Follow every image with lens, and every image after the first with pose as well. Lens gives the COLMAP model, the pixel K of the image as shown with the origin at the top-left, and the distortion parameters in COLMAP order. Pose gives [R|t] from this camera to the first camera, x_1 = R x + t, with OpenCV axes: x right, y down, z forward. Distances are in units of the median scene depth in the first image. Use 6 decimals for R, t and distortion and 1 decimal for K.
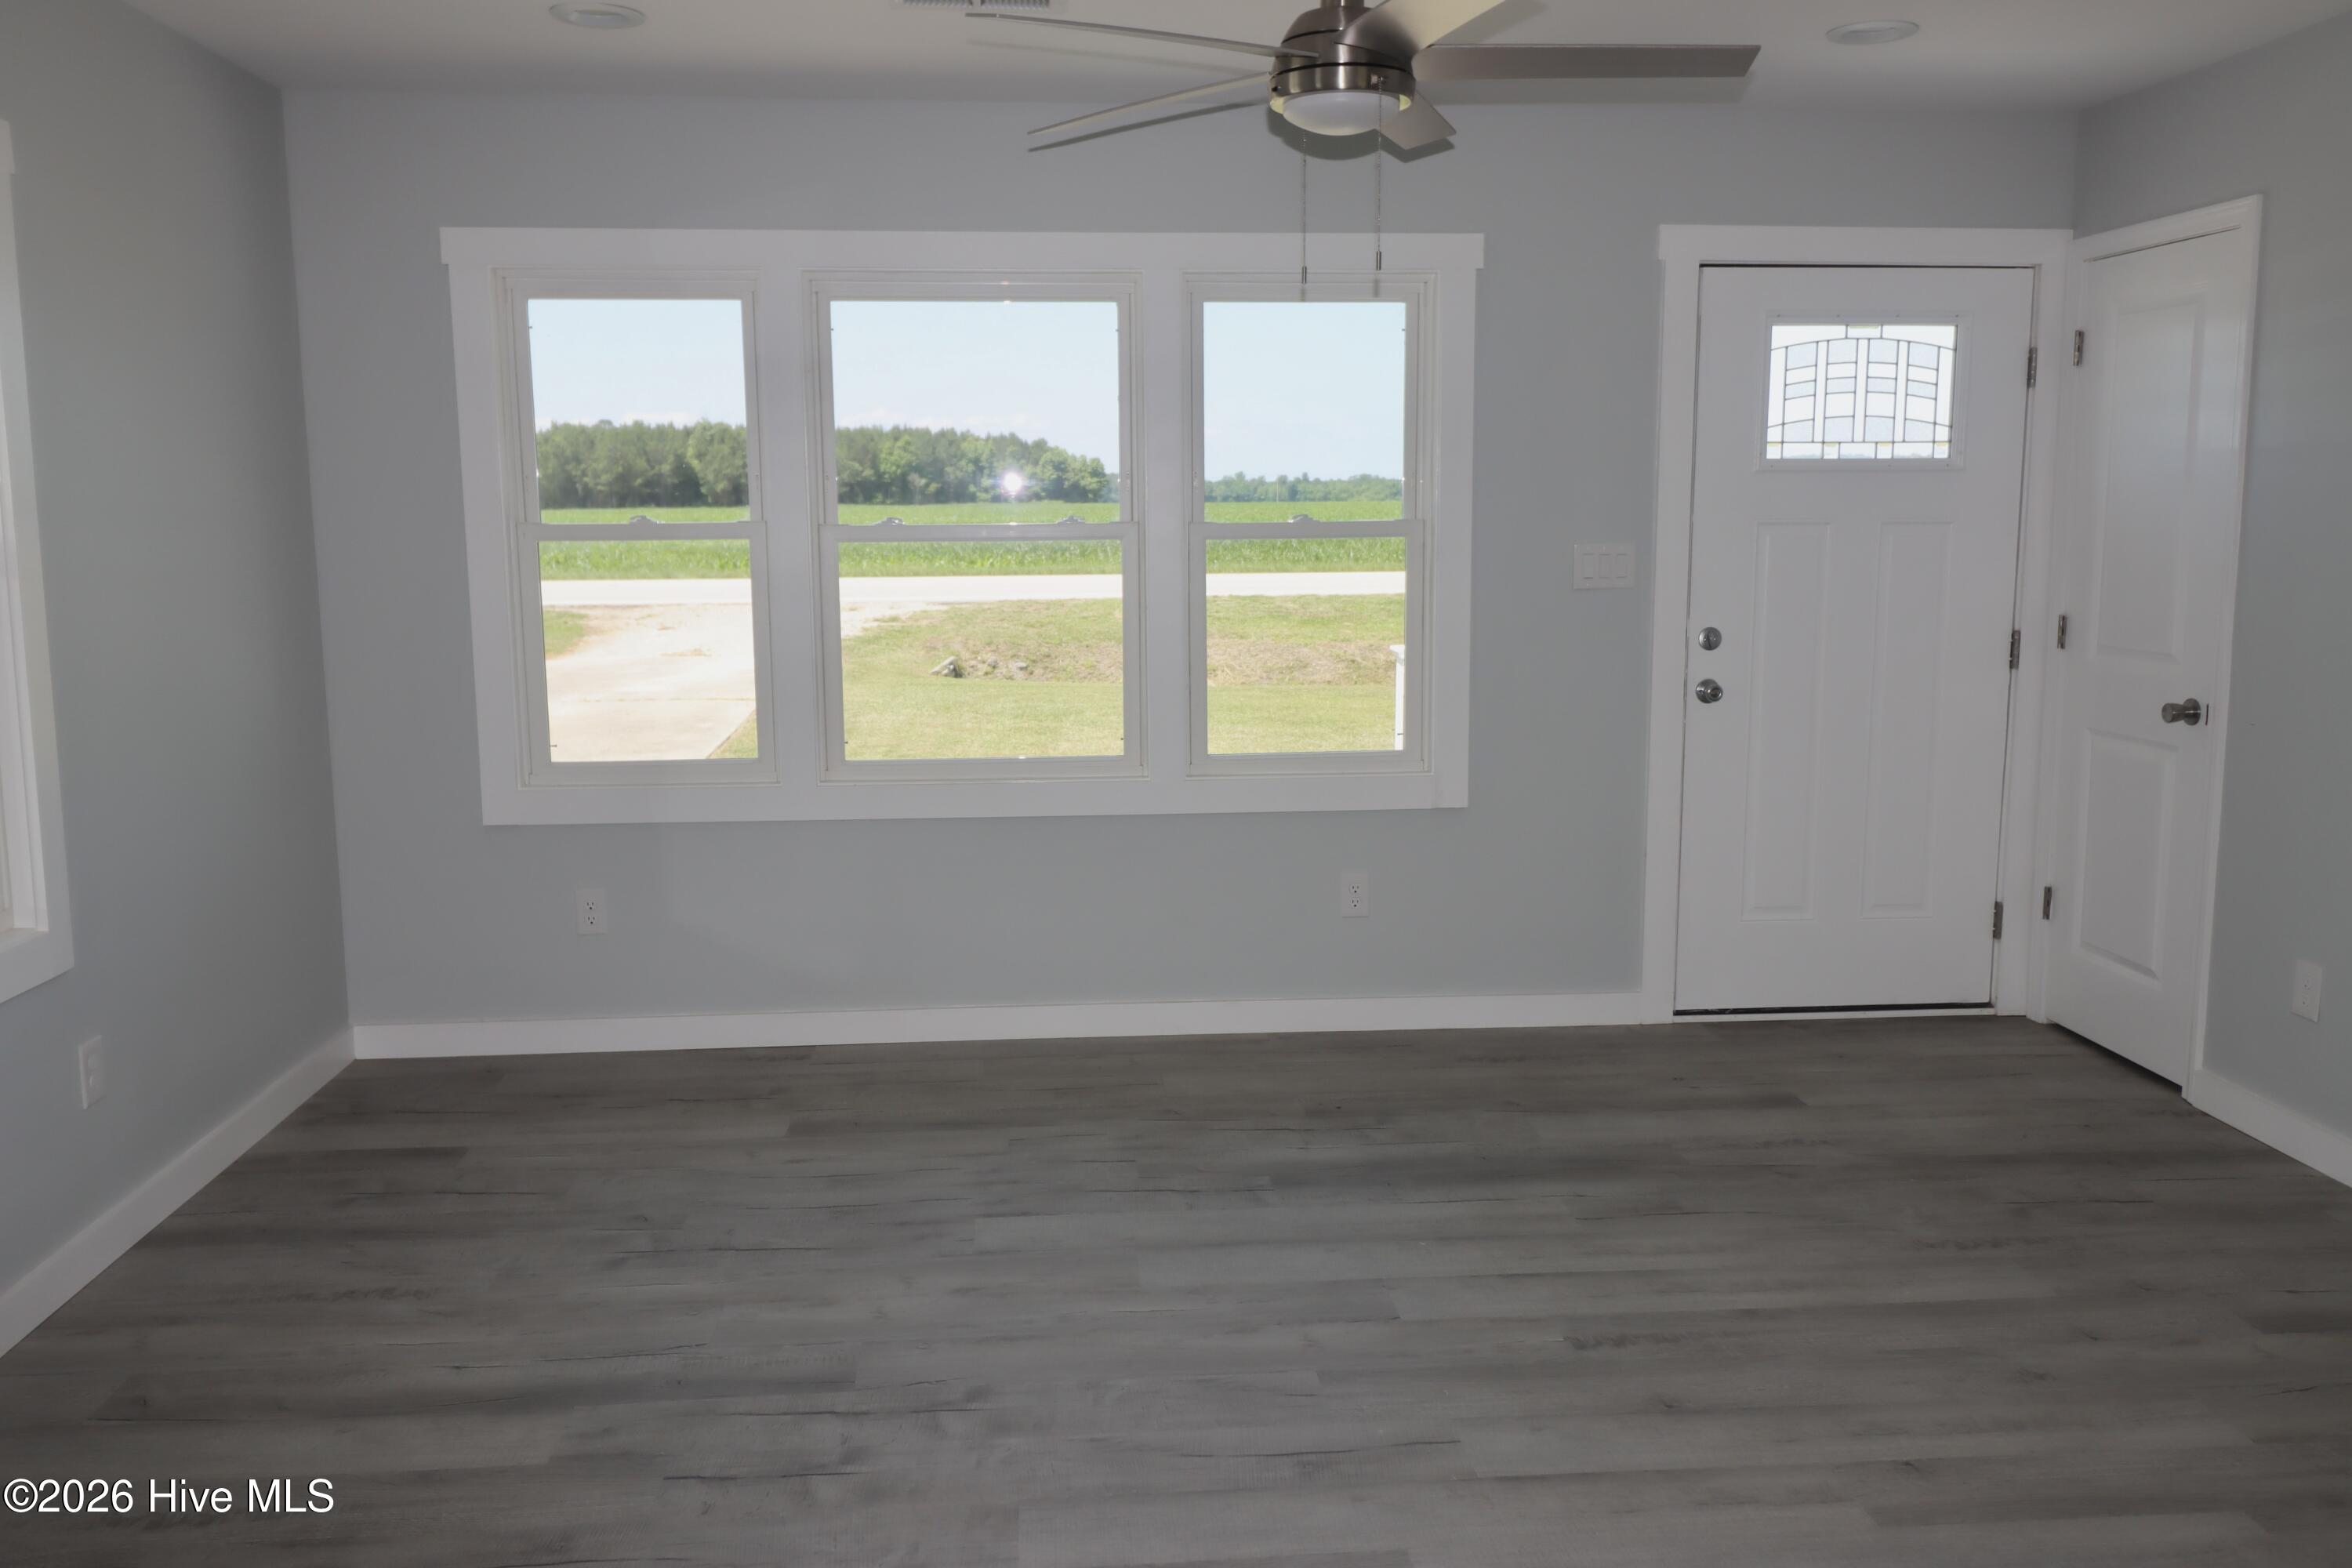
lens RADIAL K [[1846.9, 0, 1172.4], [0, 1846.9, 748.2], [0, 0, 1]] dist [0.010682, 0.002545]
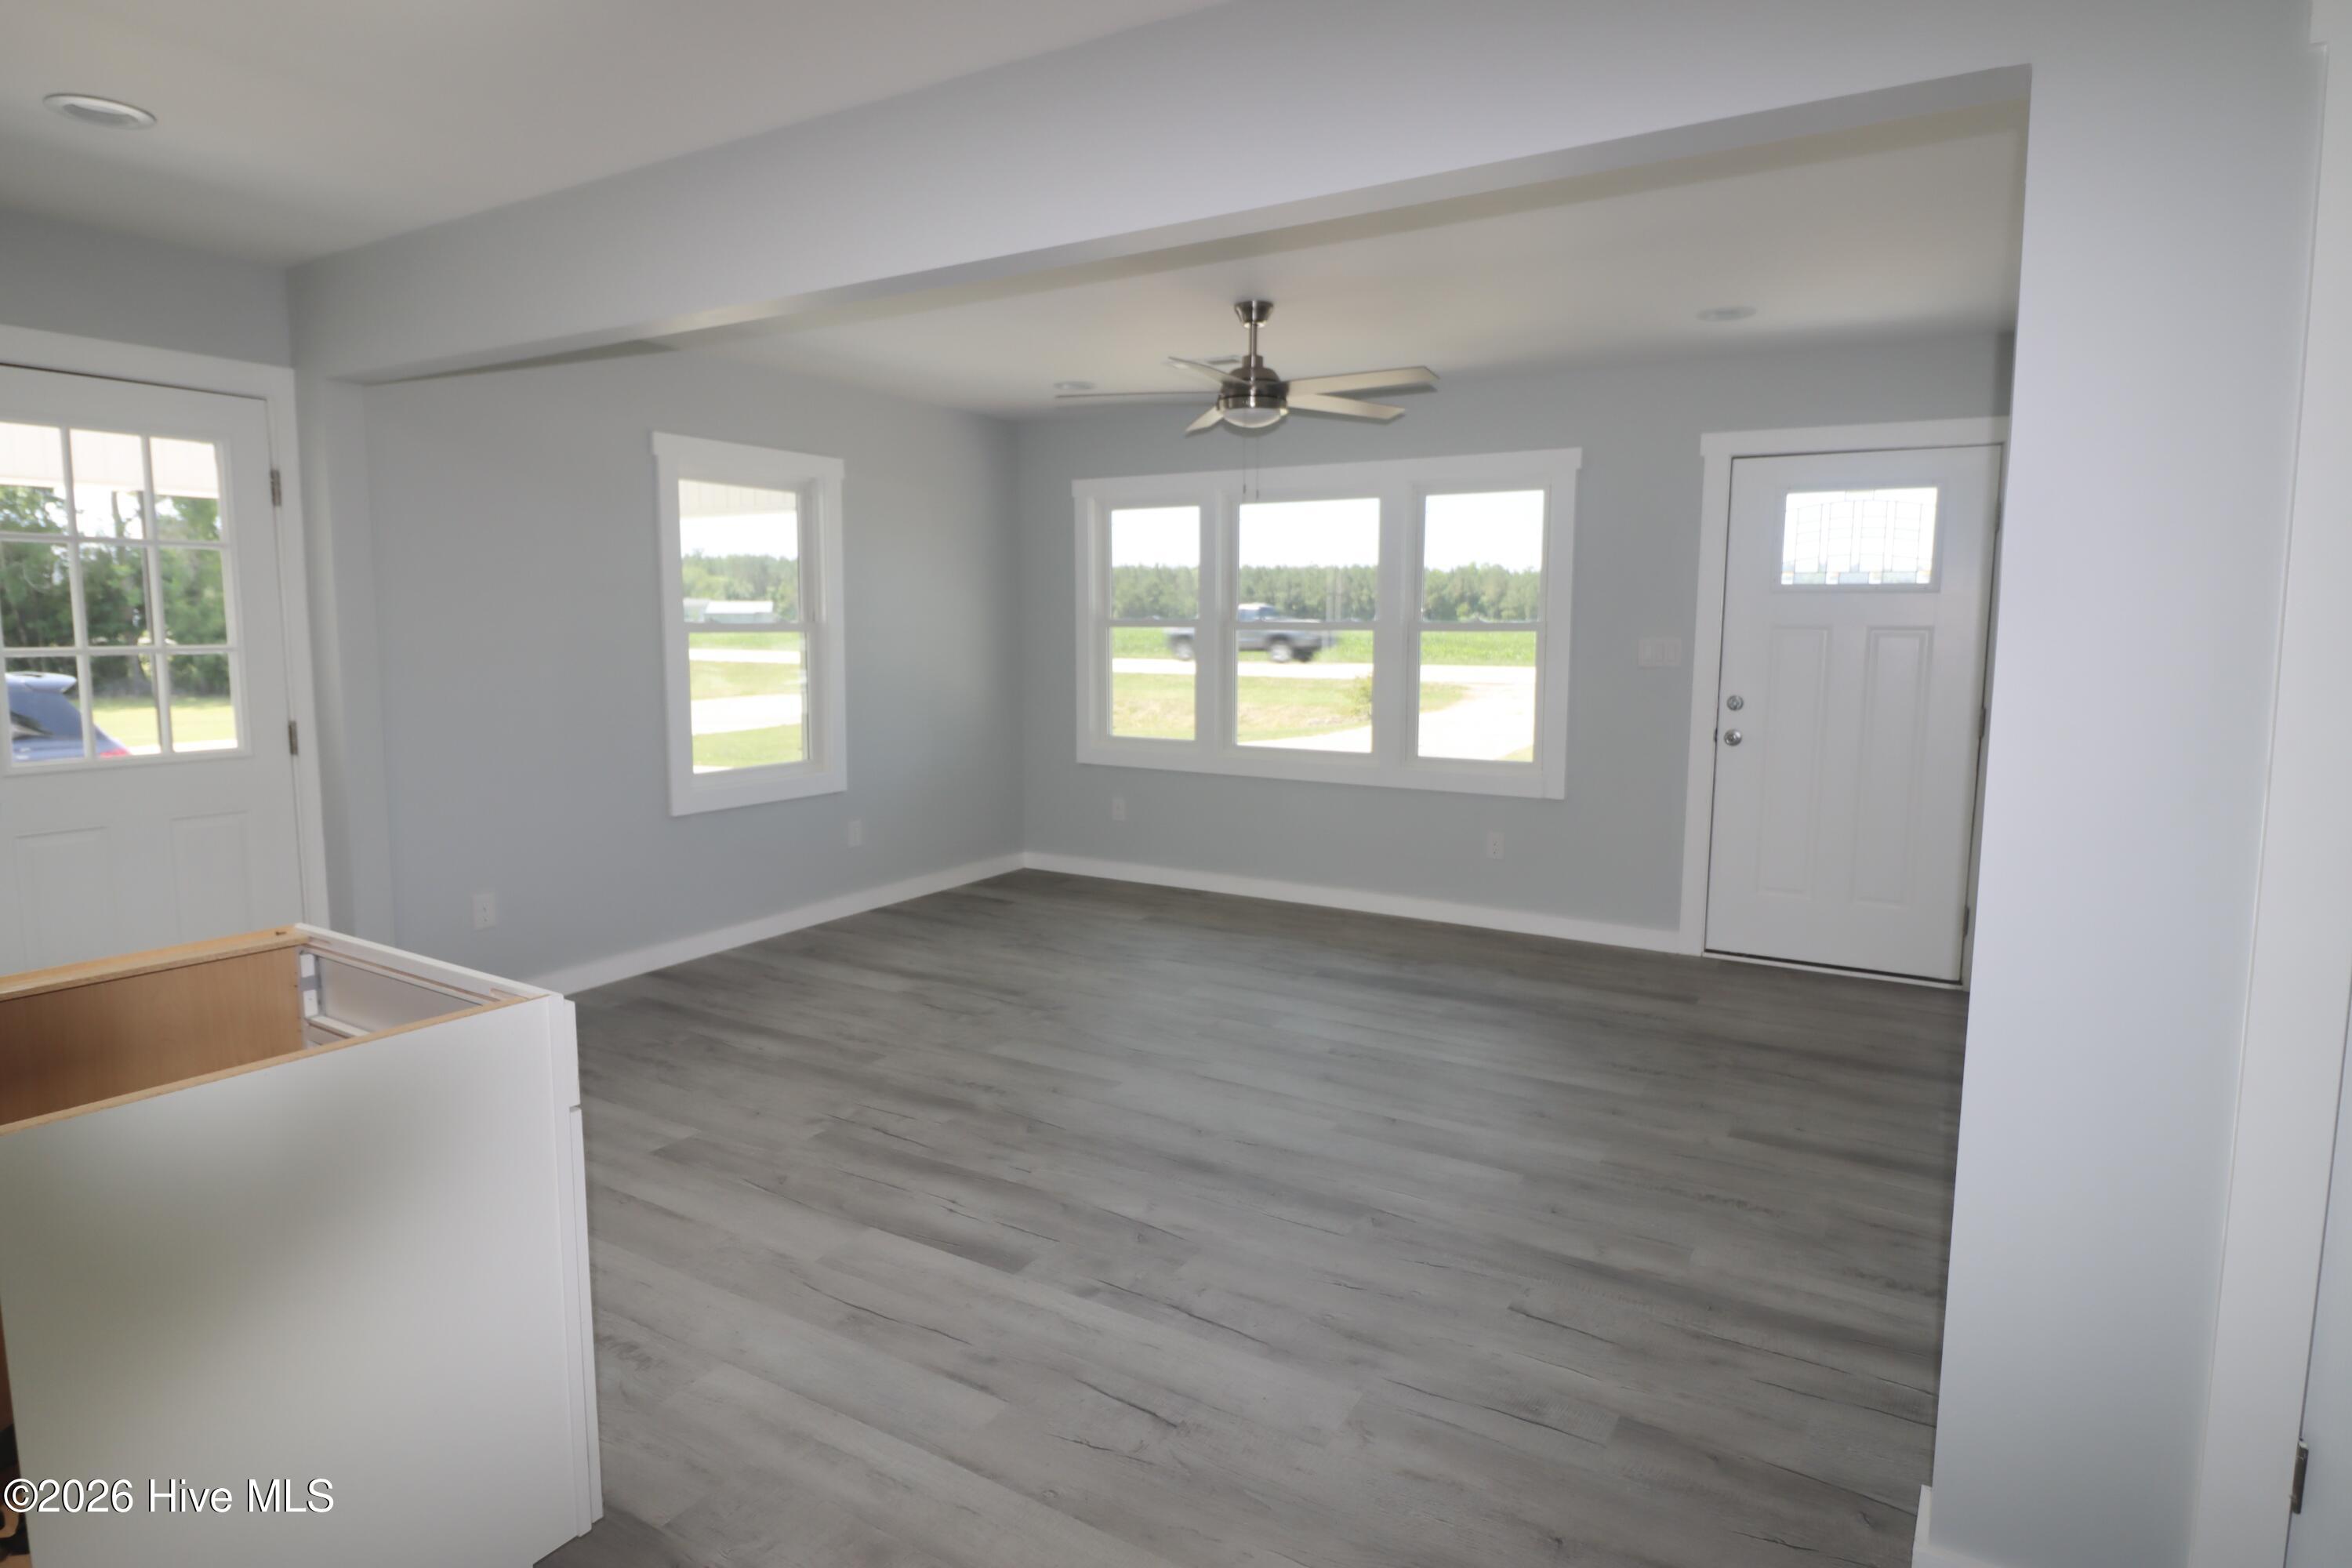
lens RADIAL K [[1278.2, 0, 1178.9], [0, 1278.2, 756.1], [0, 0, 1]] dist [-0.001290, 0.000202]
pose [[0.815501, 0.071759, -0.574290, 0.538912], [-0.086196, 0.996276, 0.002089, 0.021392], [0.572301, 0.047798, 0.818650, -0.113406]]
